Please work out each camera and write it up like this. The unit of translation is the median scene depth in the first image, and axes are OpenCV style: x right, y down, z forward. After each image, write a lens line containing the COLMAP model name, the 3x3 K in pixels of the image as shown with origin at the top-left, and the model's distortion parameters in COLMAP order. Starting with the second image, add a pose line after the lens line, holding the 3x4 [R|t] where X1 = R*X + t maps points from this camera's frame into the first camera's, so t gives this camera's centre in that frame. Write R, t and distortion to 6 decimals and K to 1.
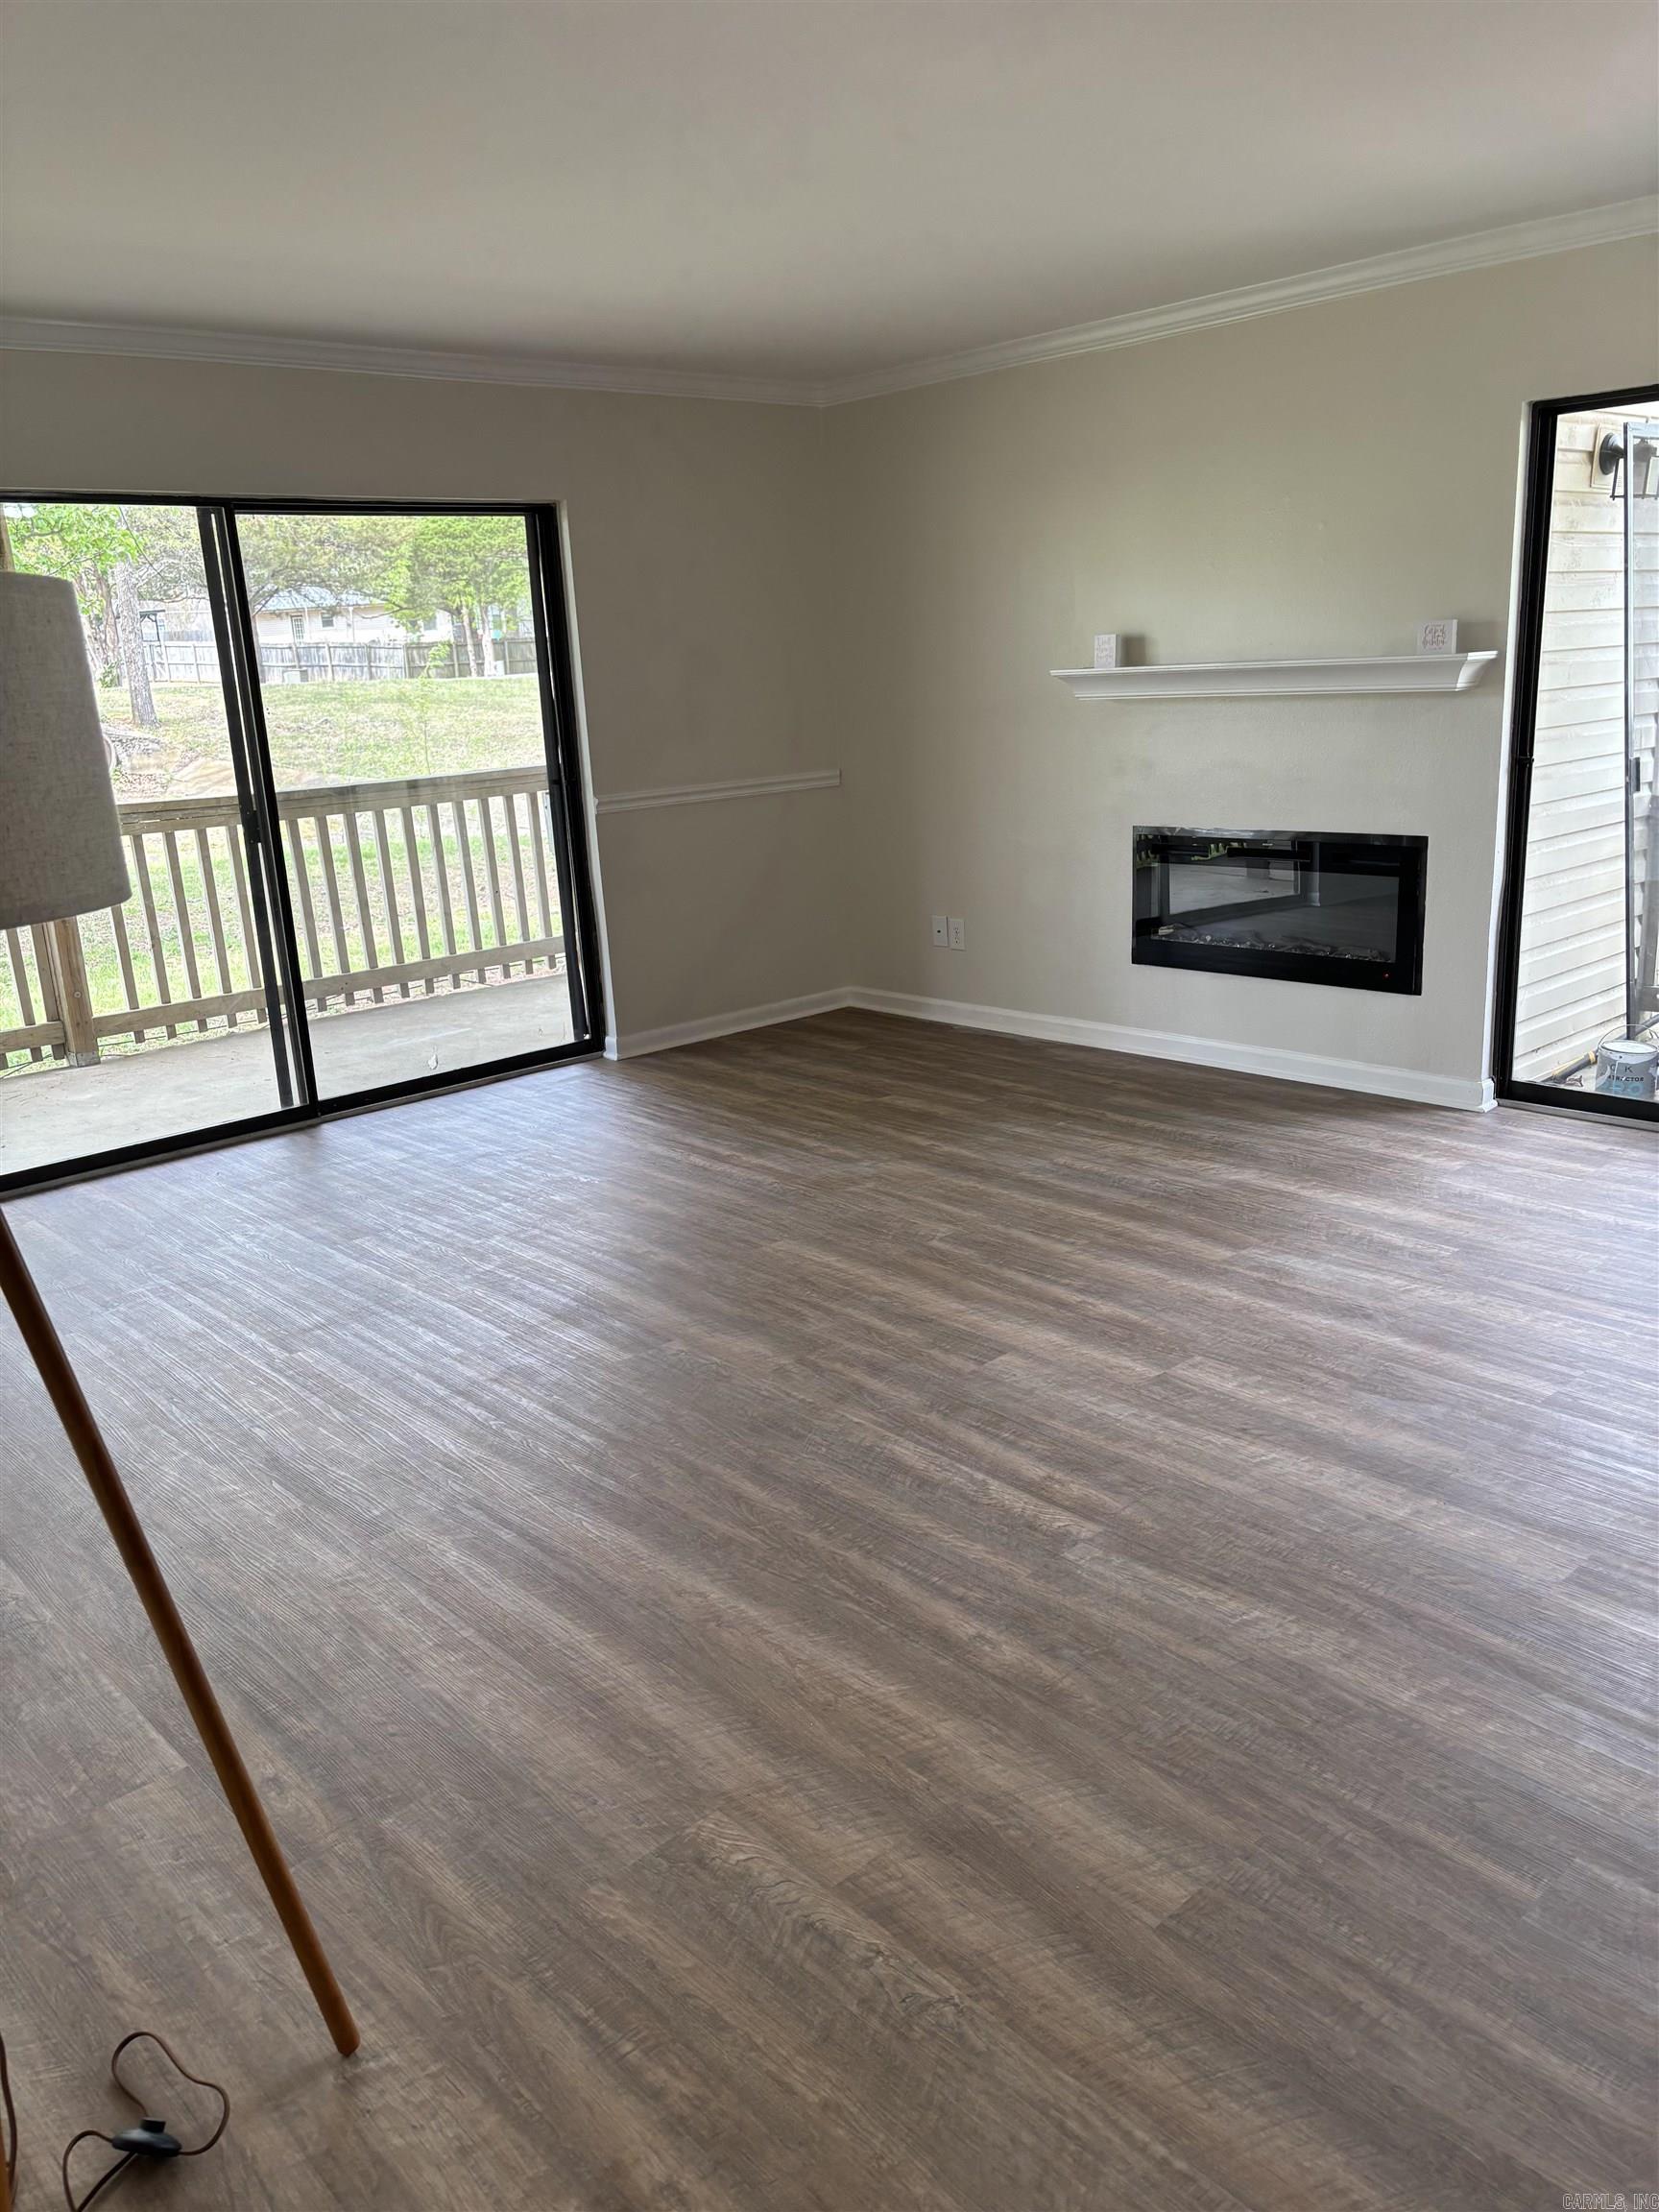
lens RADIAL K [[1661.5, 0, 834.8], [0, 1661.5, 1111.0], [0, 0, 1]] dist [0.046550, -0.053747]
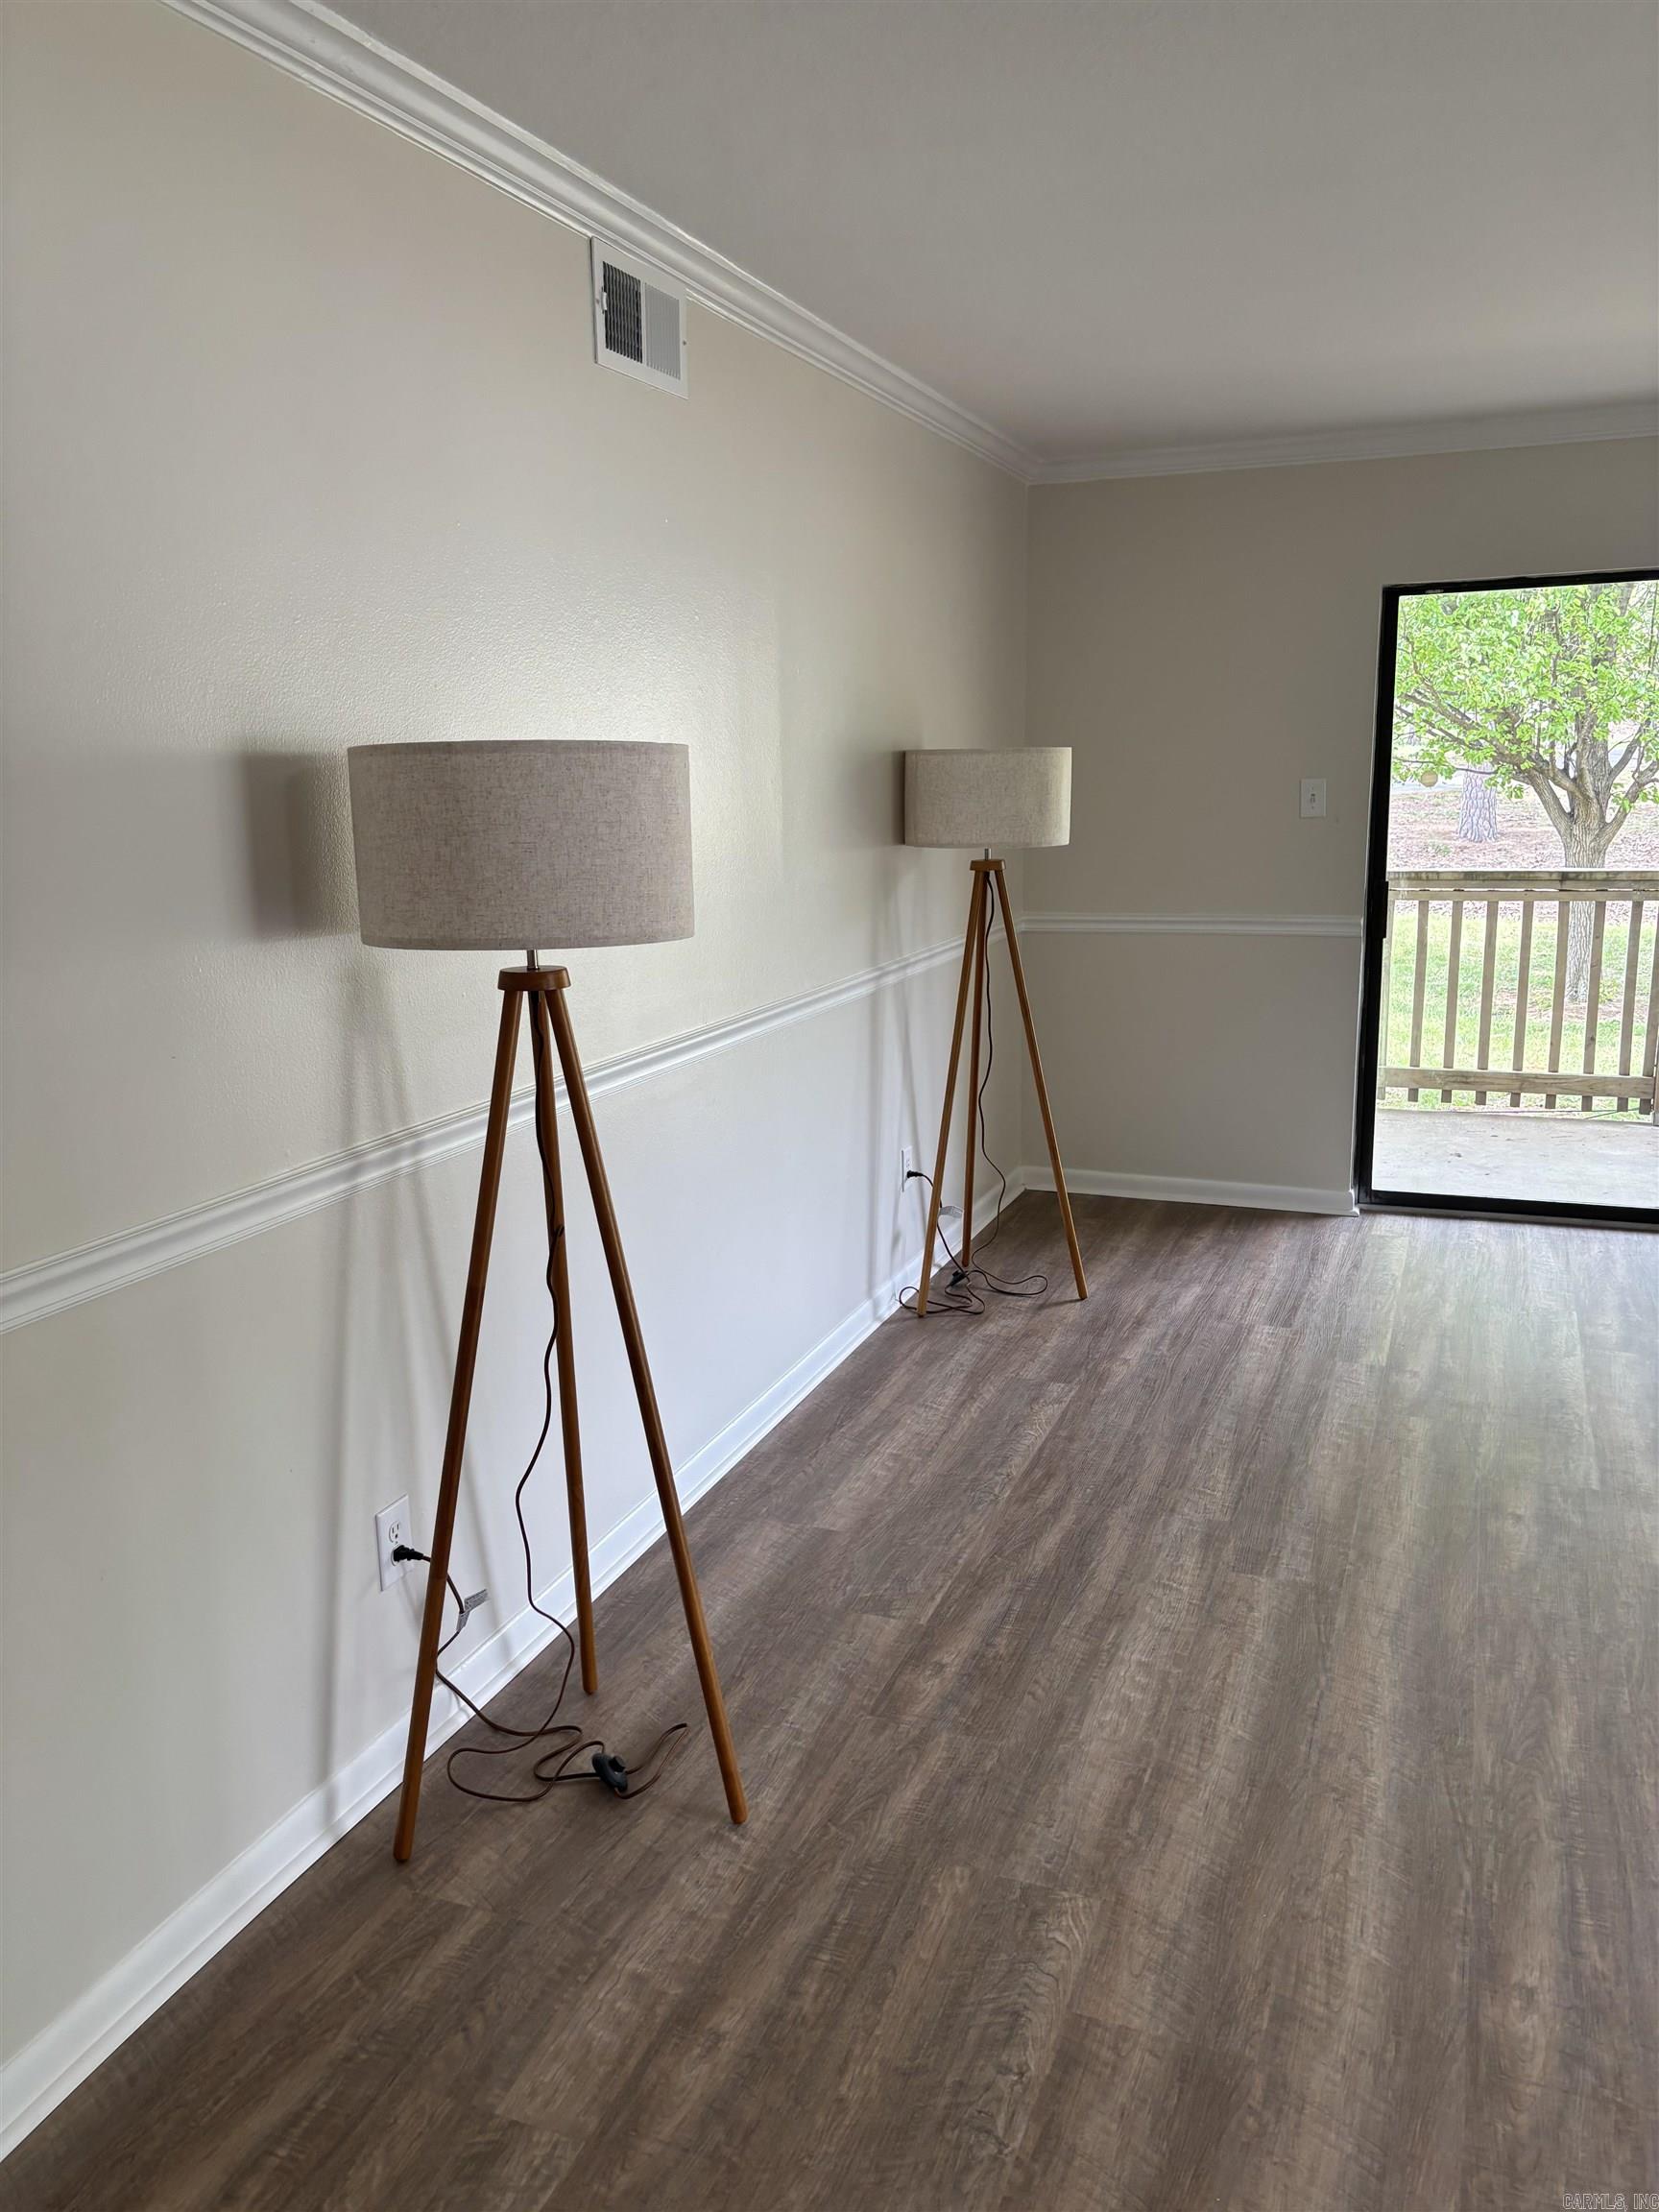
lens RADIAL K [[1661.5, 0, 819.9], [0, 1661.5, 1109.9], [0, 0, 1]] dist [0.046550, -0.053747]
pose [[0.434364, 0.224953, -0.872195, 0.279173], [-0.239812, 0.962244, 0.128748, -0.060801], [0.868227, 0.153239, 0.471911, 0.126318]]
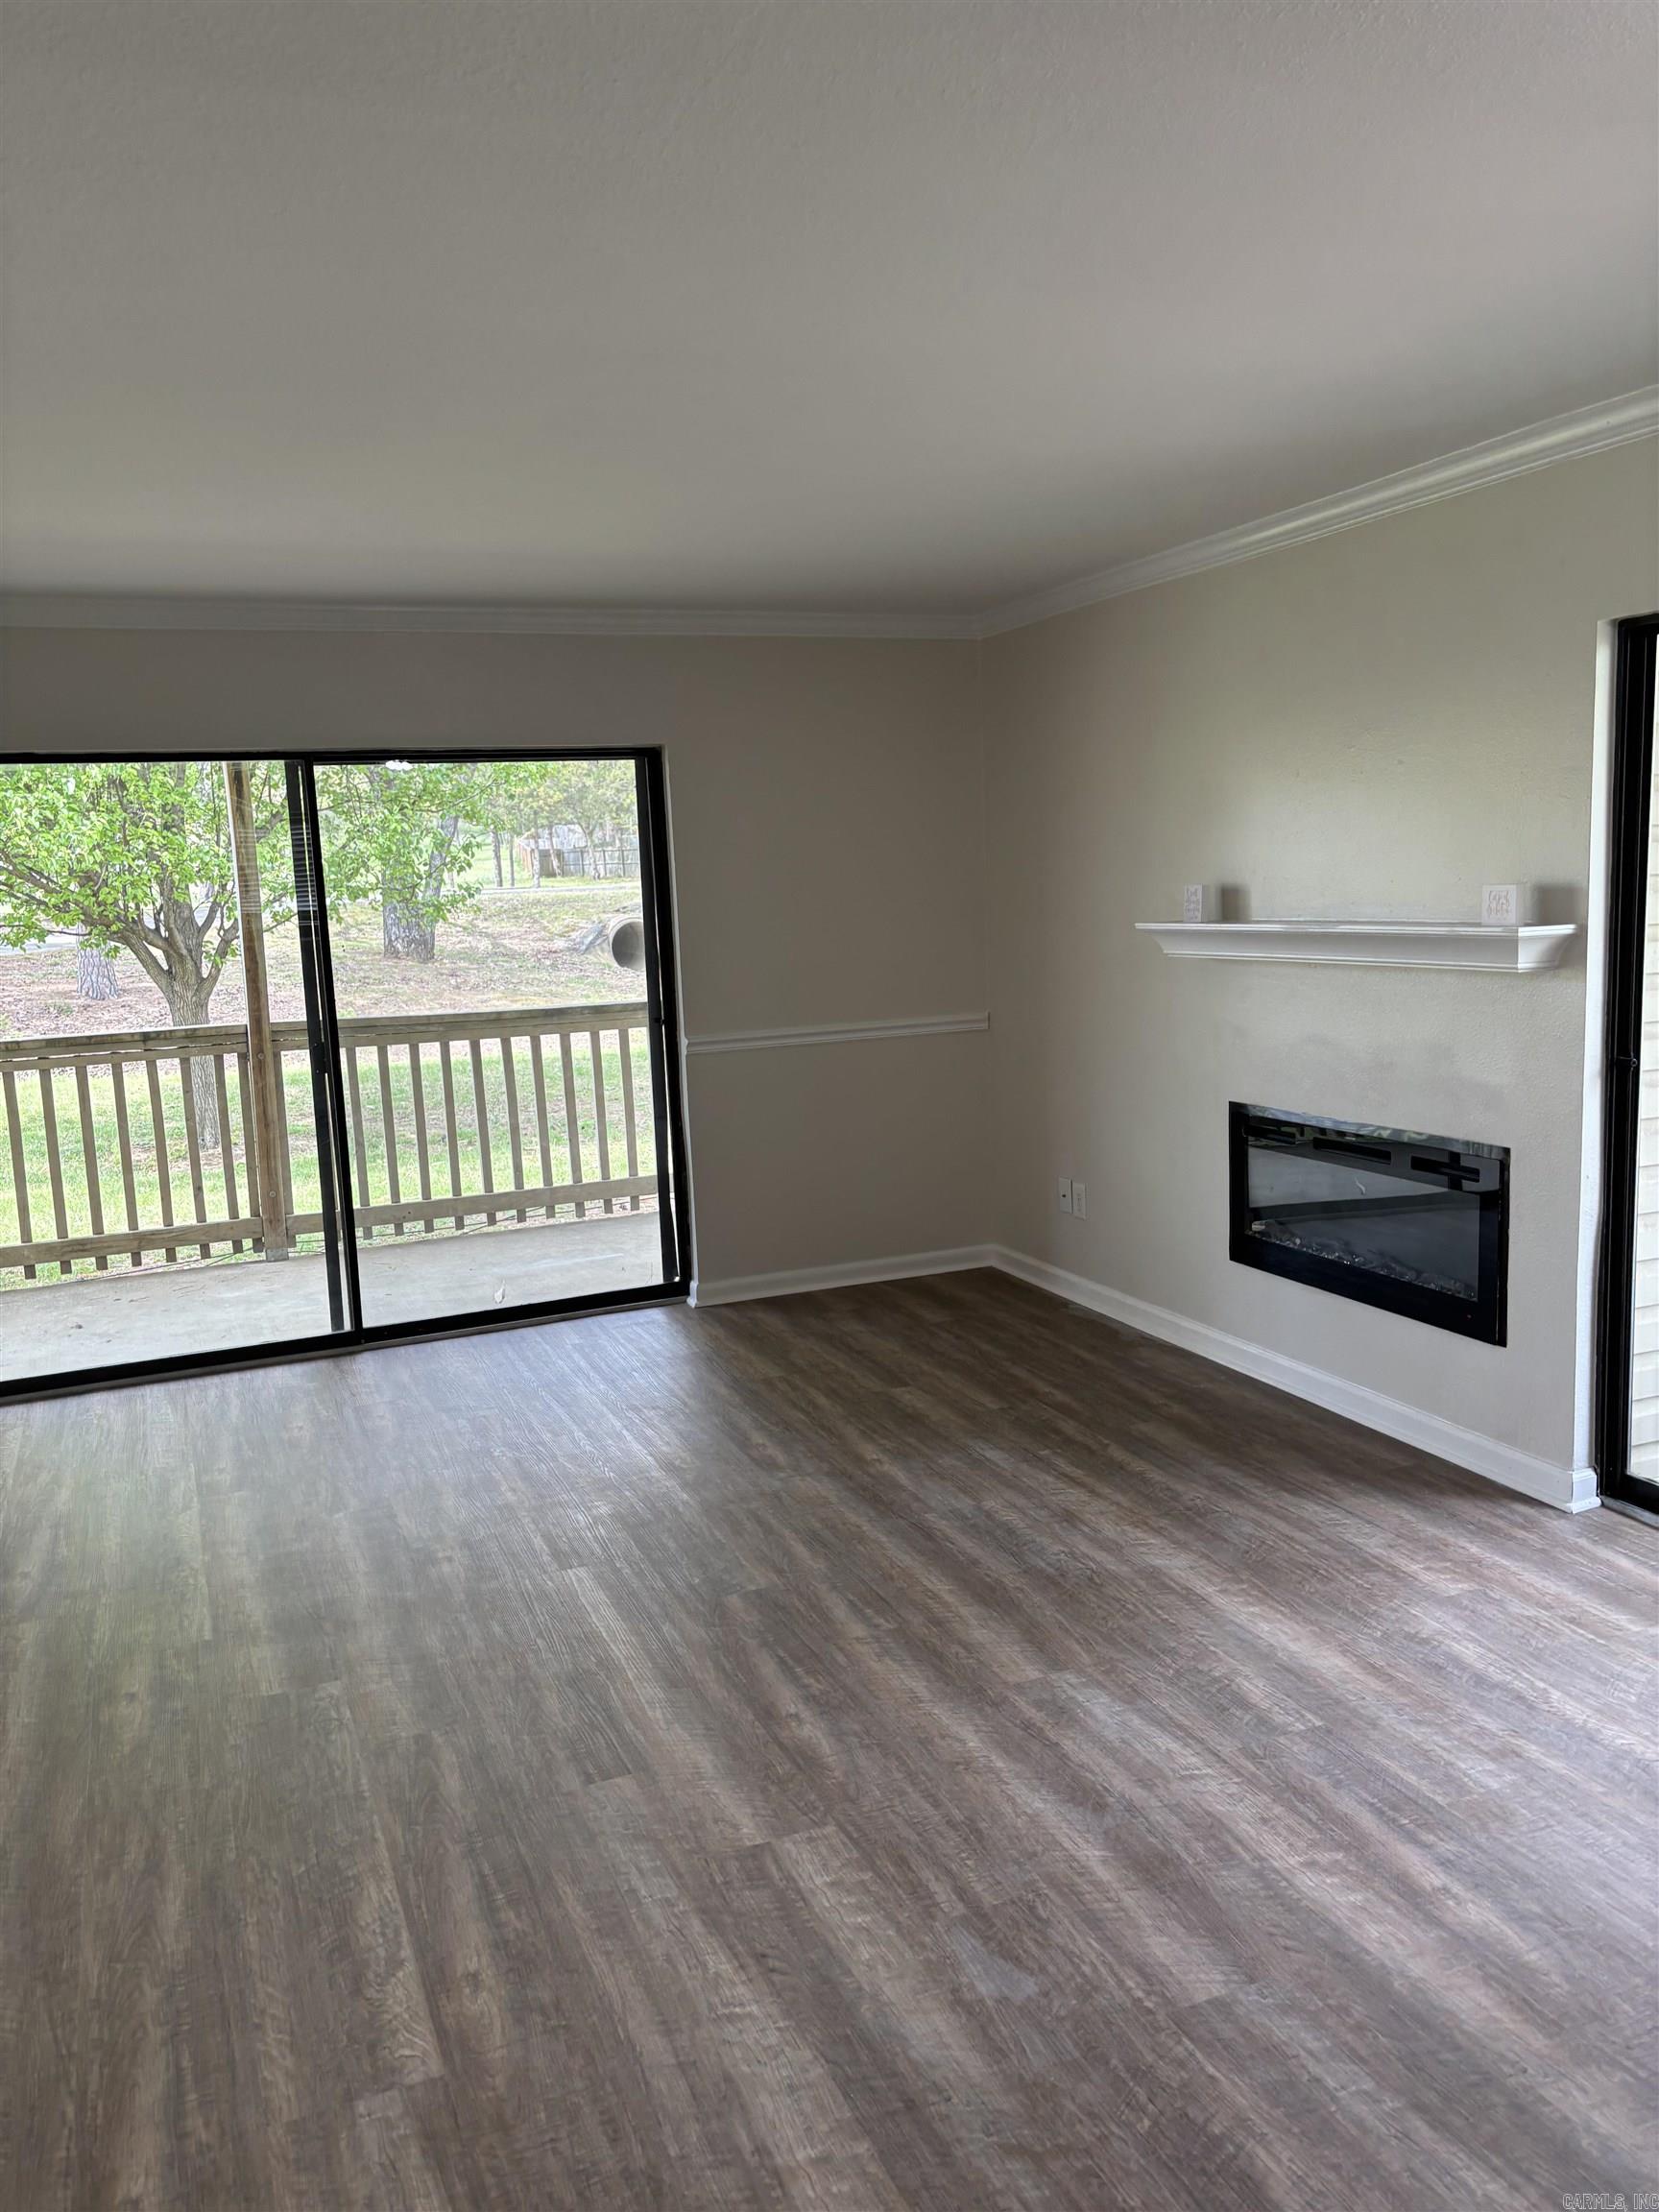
lens RADIAL K [[1661.5, 0, 822.4], [0, 1661.5, 1101.8], [0, 0, 1]] dist [0.046550, -0.053747]
pose [[0.939309, 0.057882, -0.338153, 0.318185], [-0.096233, 0.990547, -0.097759, -0.078075], [0.329298, 0.124367, 0.936000, 0.152637]]
